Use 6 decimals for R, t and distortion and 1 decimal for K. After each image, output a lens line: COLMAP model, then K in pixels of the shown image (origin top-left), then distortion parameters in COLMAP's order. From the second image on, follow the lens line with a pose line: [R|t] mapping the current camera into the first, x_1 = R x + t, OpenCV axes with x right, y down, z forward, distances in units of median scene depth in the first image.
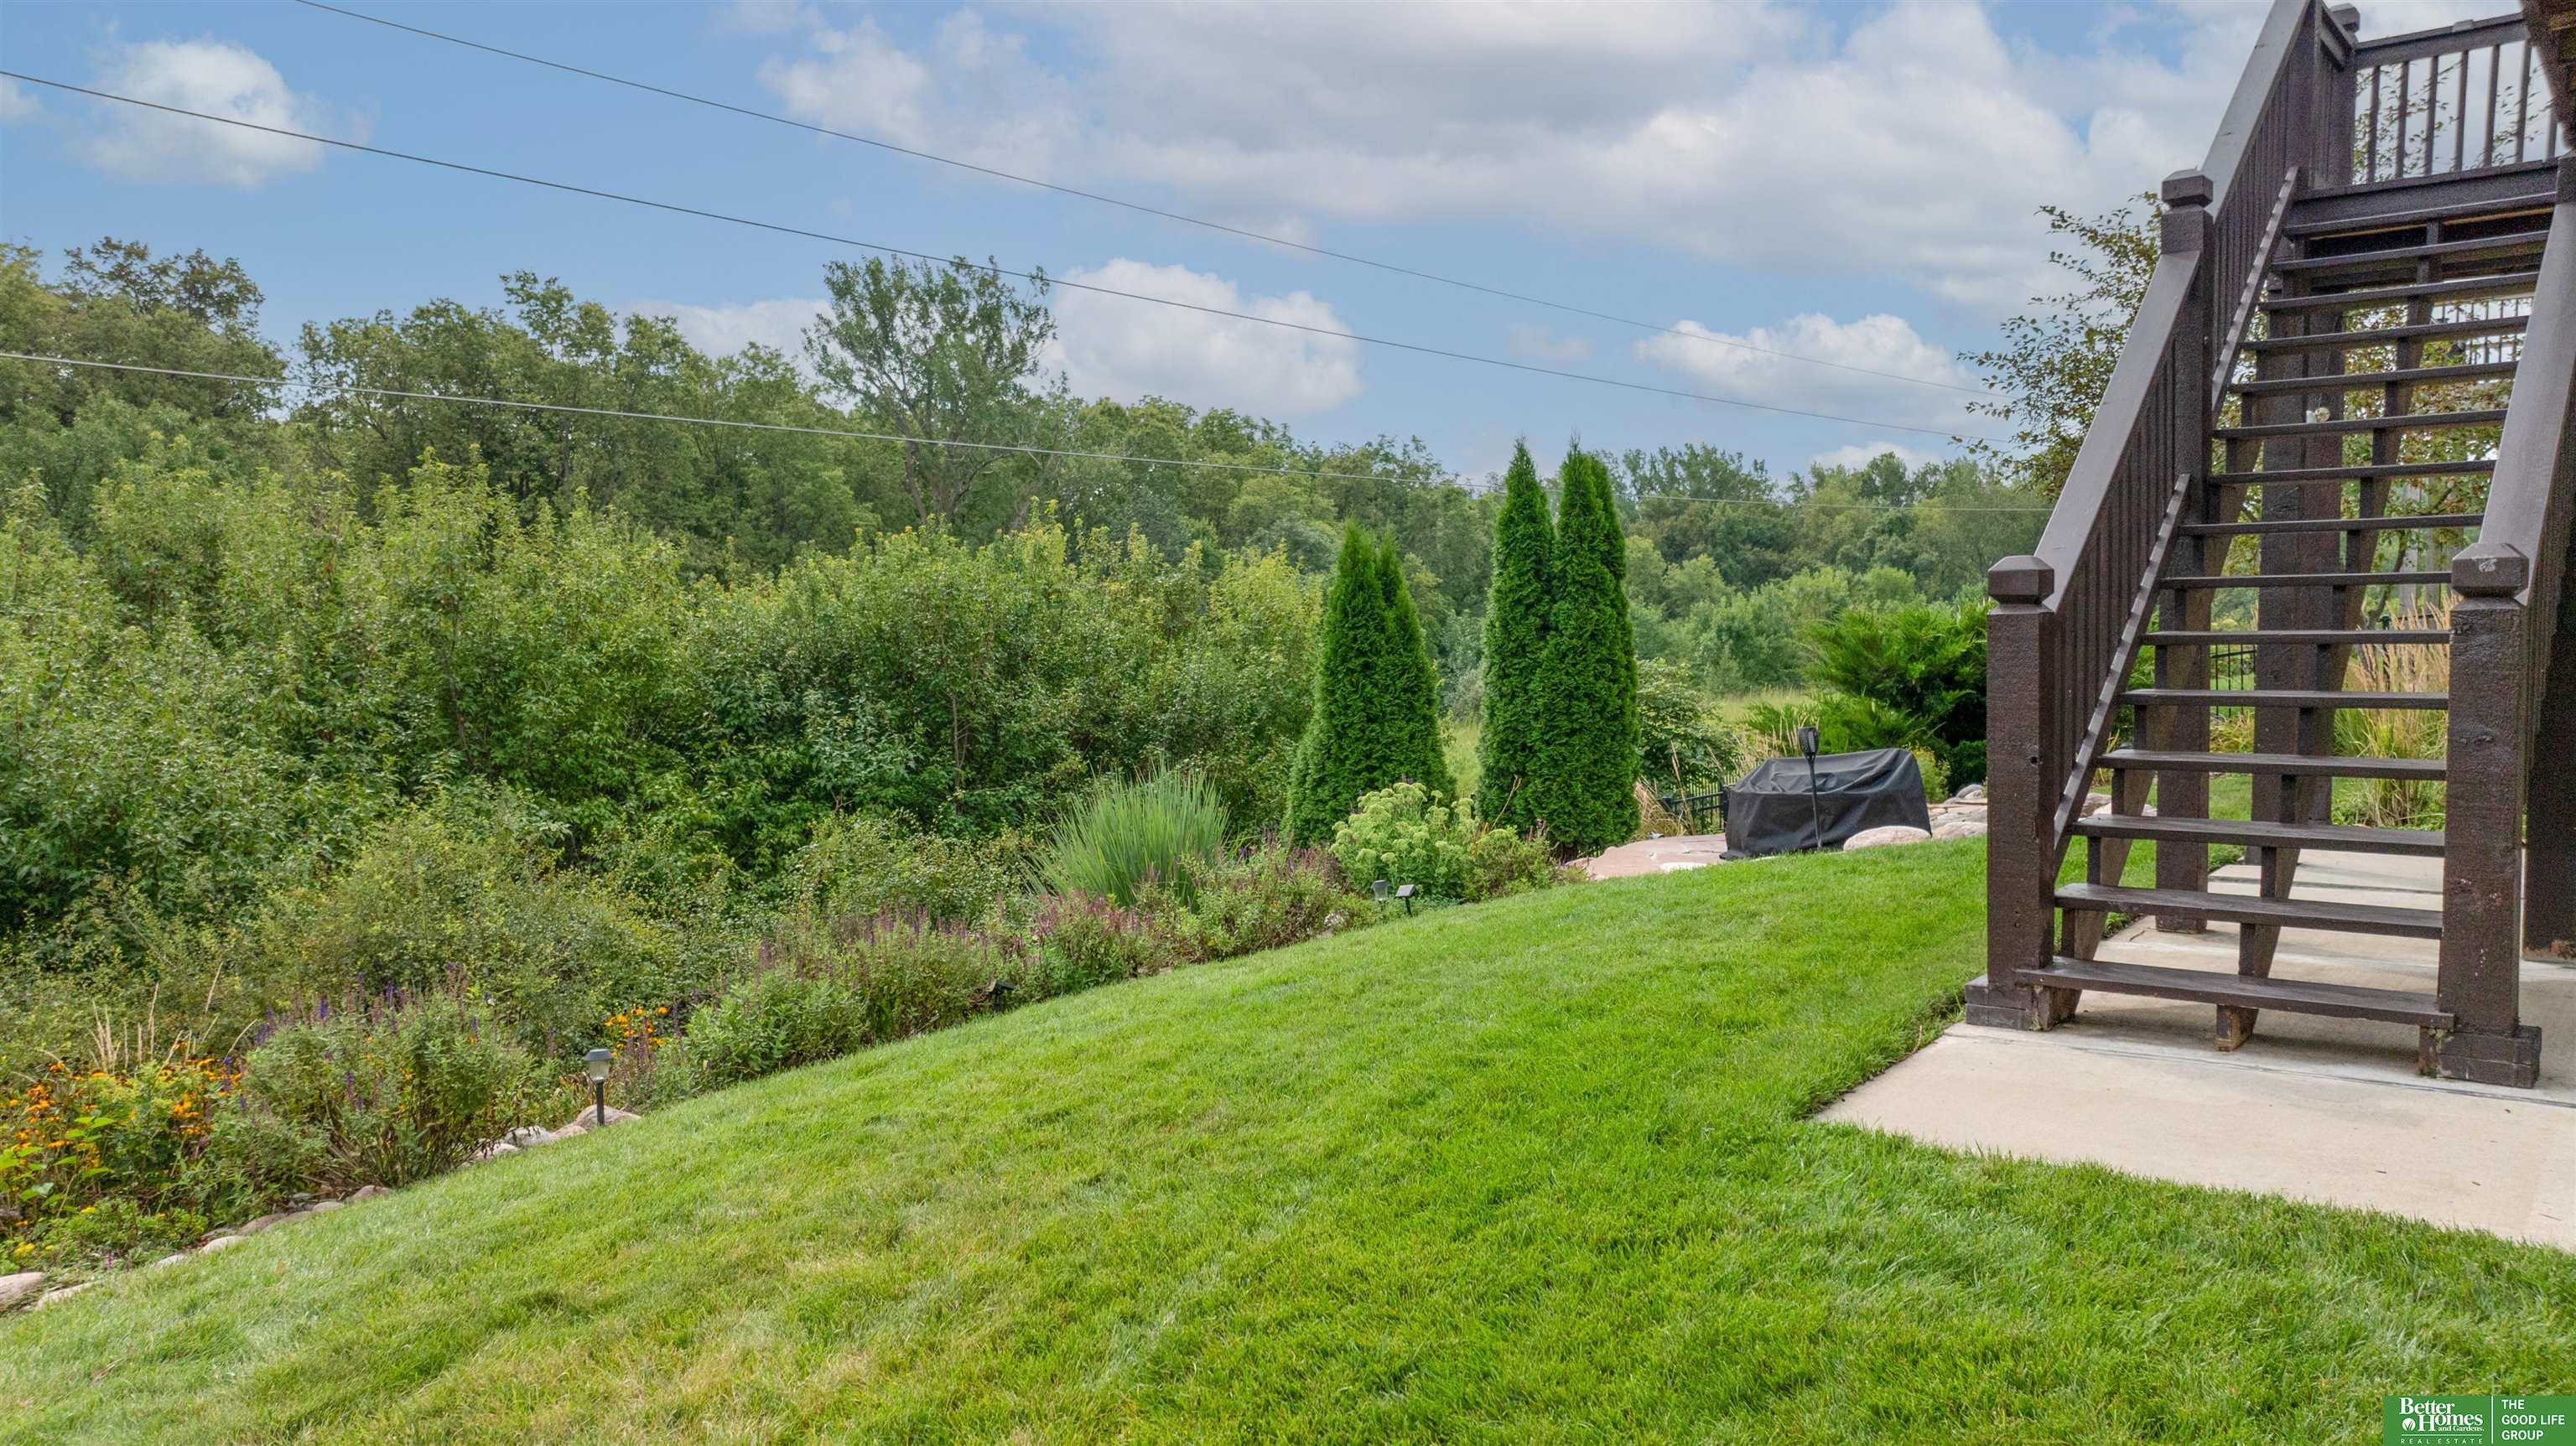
lens RADIAL K [[1829.8, 0, 1282.9], [0, 1829.8, 741.5], [0, 0, 1]] dist [-0.062763, 0.101711]
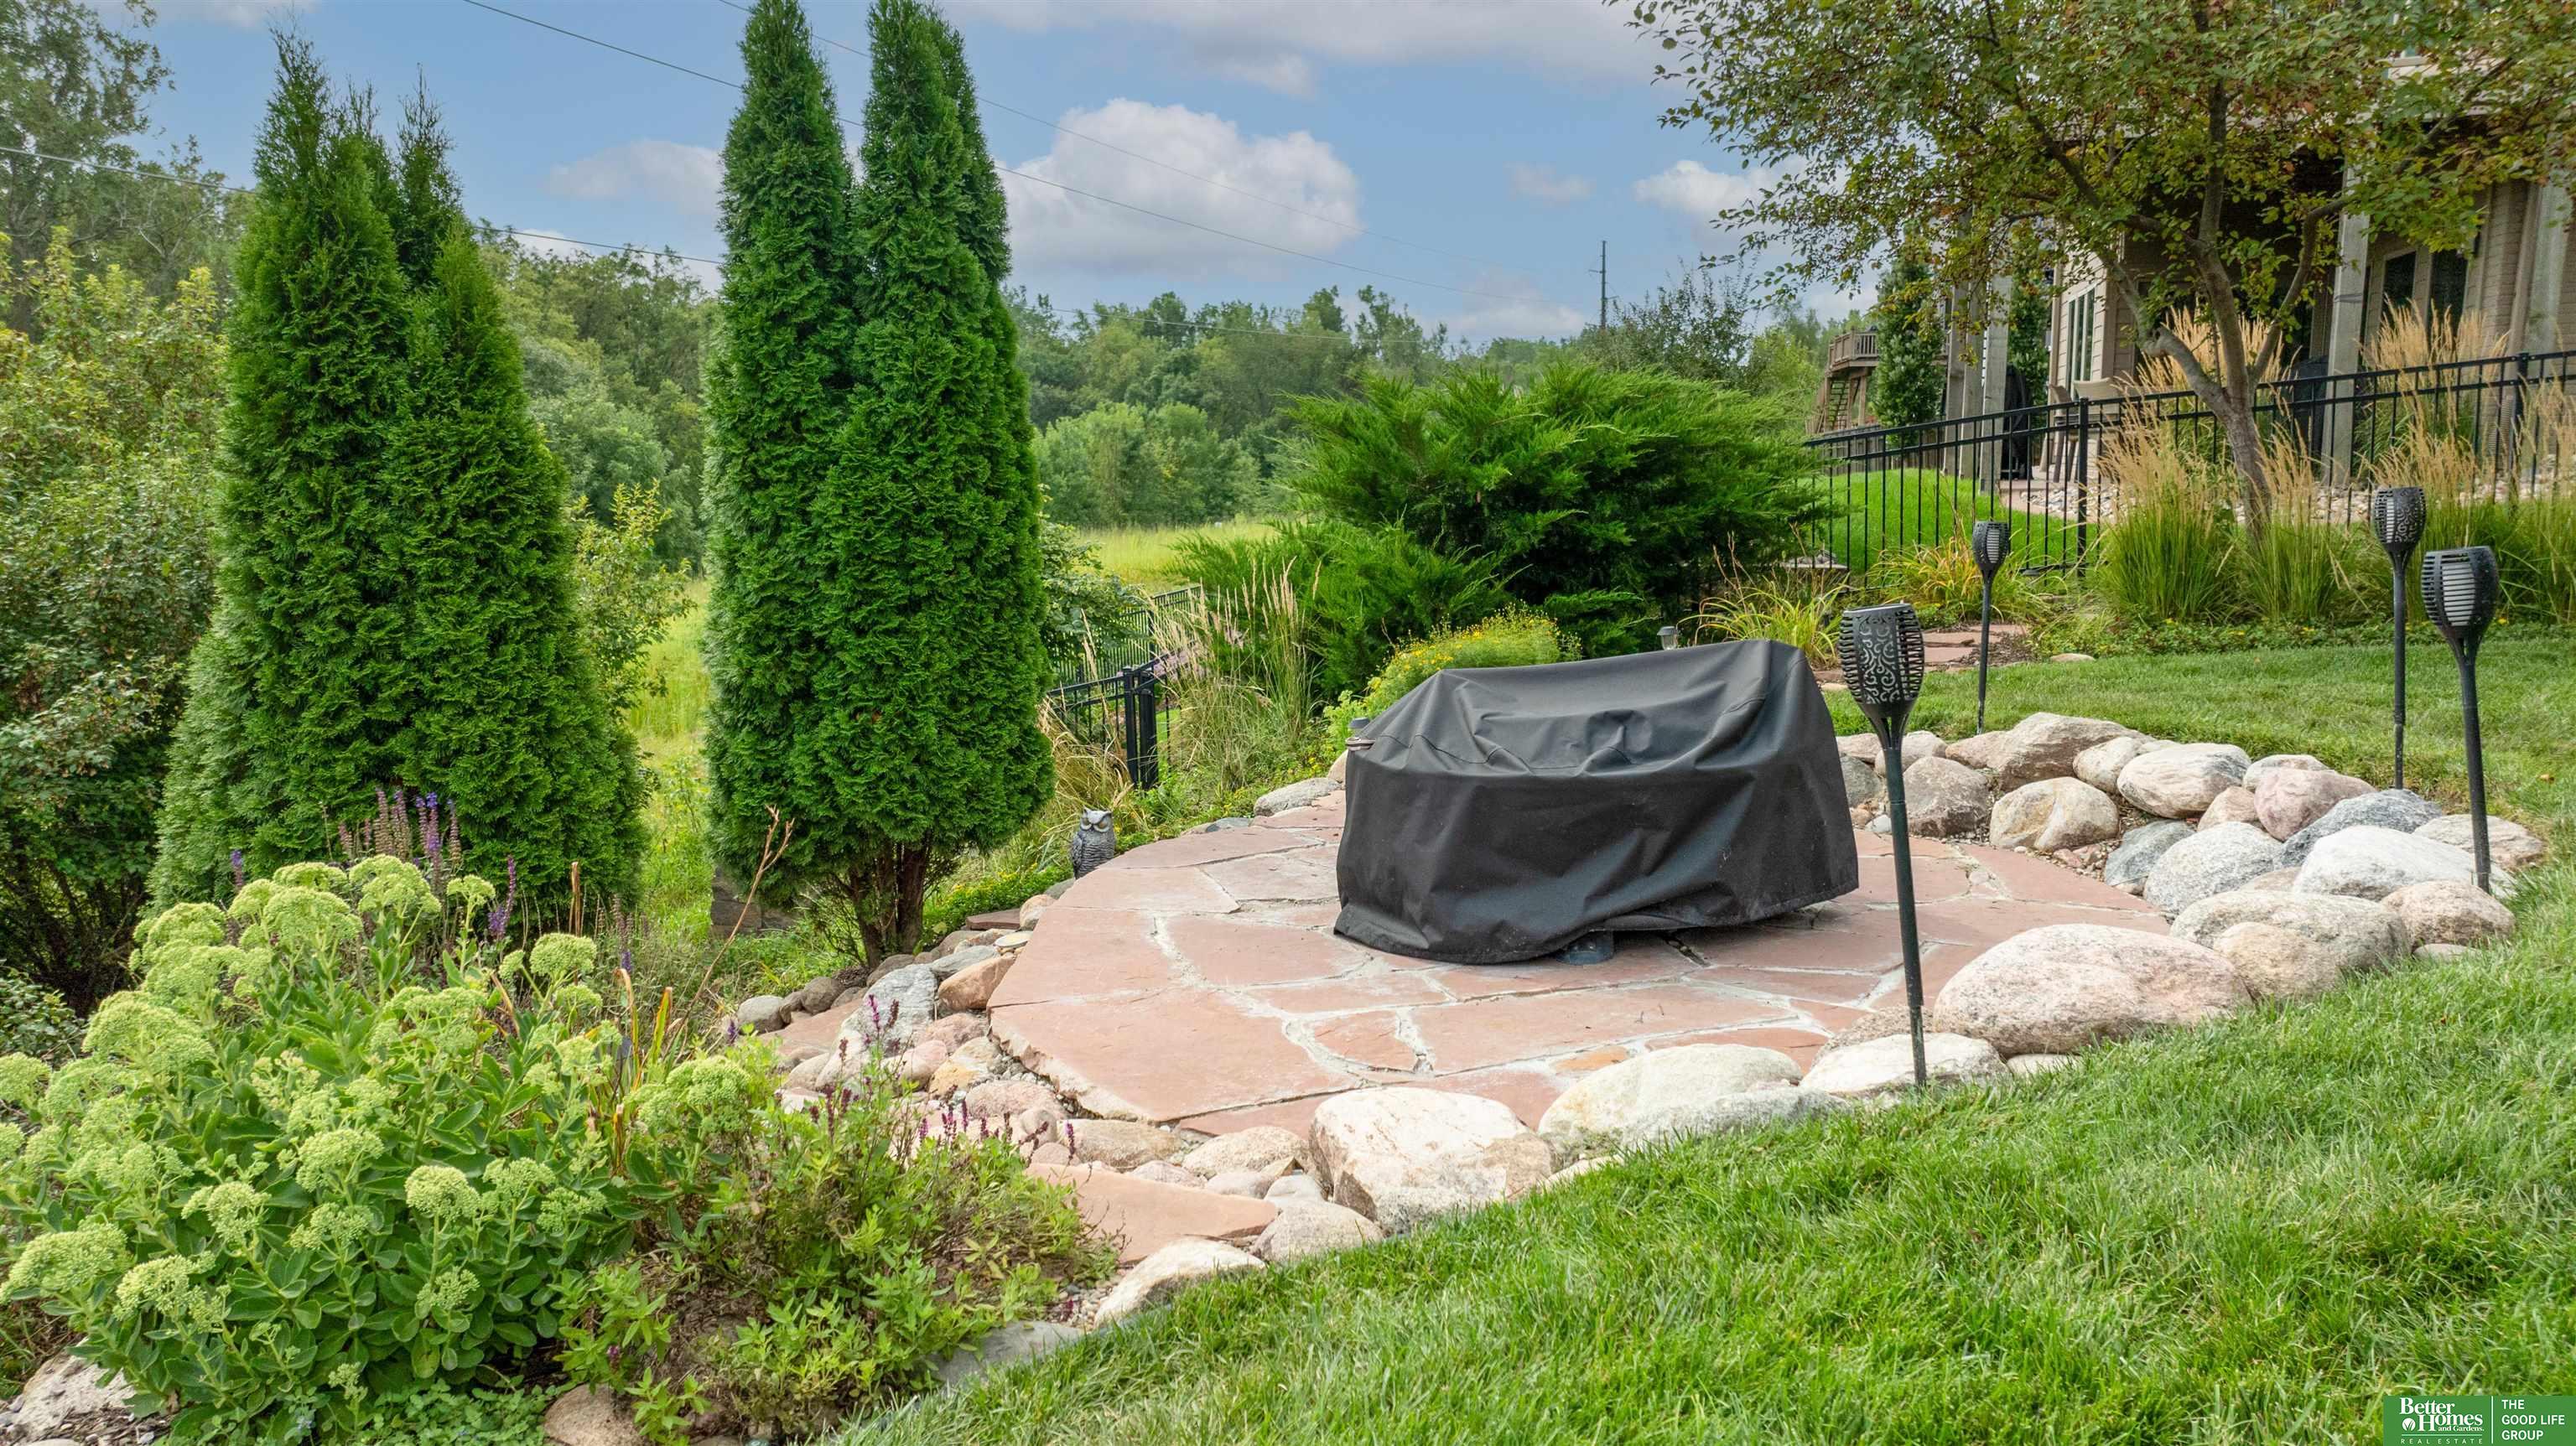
lens RADIAL K [[1829.8, 0, 1282.9], [0, 1829.8, 741.5], [0, 0, 1]] dist [-0.062763, 0.101711]
pose [[0.926757, -0.054353, 0.371708, 0.070997], [0.022548, 0.995742, 0.089383, -0.009661], [-0.374983, -0.074455, 0.924037, 0.528612]]
